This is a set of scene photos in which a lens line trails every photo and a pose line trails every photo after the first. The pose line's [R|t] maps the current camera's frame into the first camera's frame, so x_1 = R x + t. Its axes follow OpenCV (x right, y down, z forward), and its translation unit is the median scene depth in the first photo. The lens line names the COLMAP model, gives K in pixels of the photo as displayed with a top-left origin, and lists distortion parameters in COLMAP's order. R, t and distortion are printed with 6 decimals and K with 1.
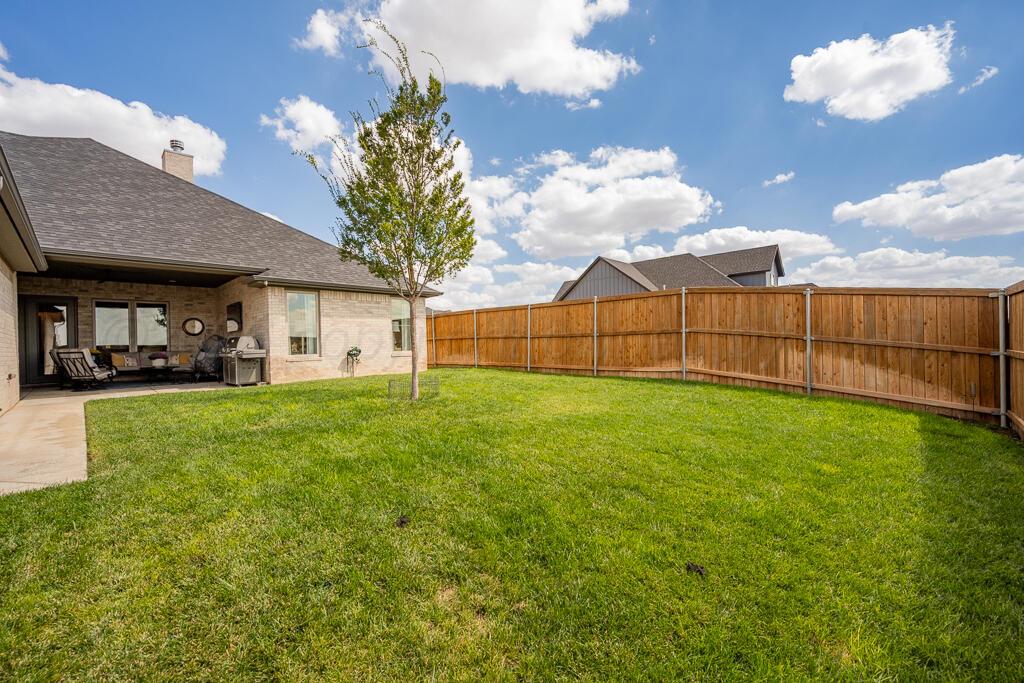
lens RADIAL K [[407.4, 0, 512.0], [0, 407.4, 341.5], [0, 0, 1]] dist [0.000553, 0.000131]
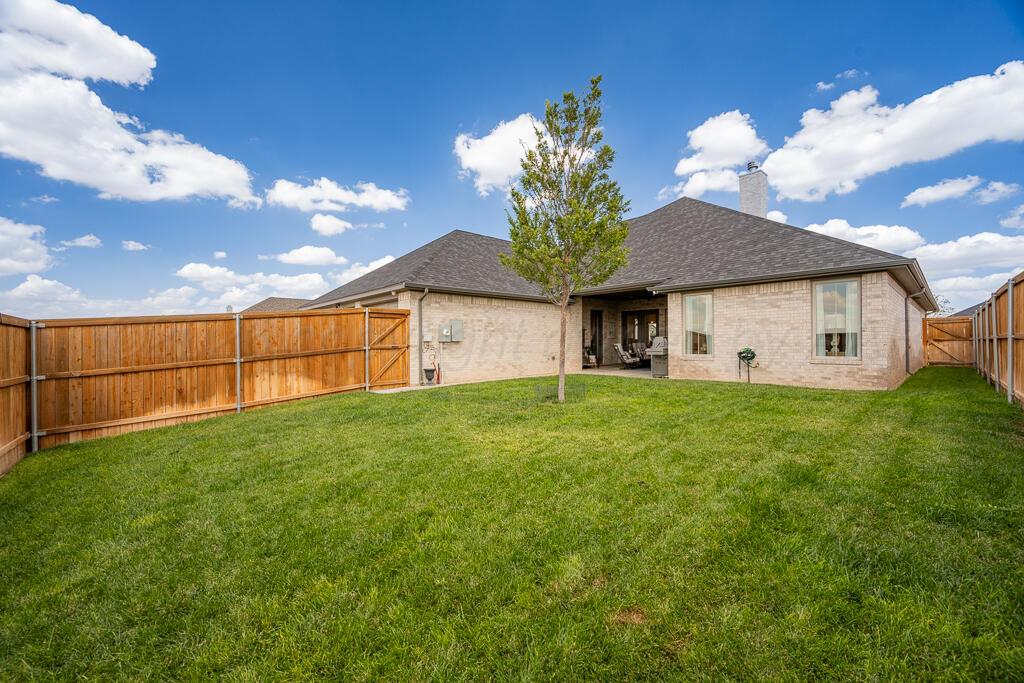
lens RADIAL K [[407.4, 0, 512.0], [0, 407.4, 341.5], [0, 0, 1]] dist [0.000553, 0.000131]
pose [[-0.078700, 0.014343, -0.996795, 0.541419], [-0.002754, 0.999890, 0.014605, -0.013397], [0.996895, 0.003894, -0.078652, 0.593017]]
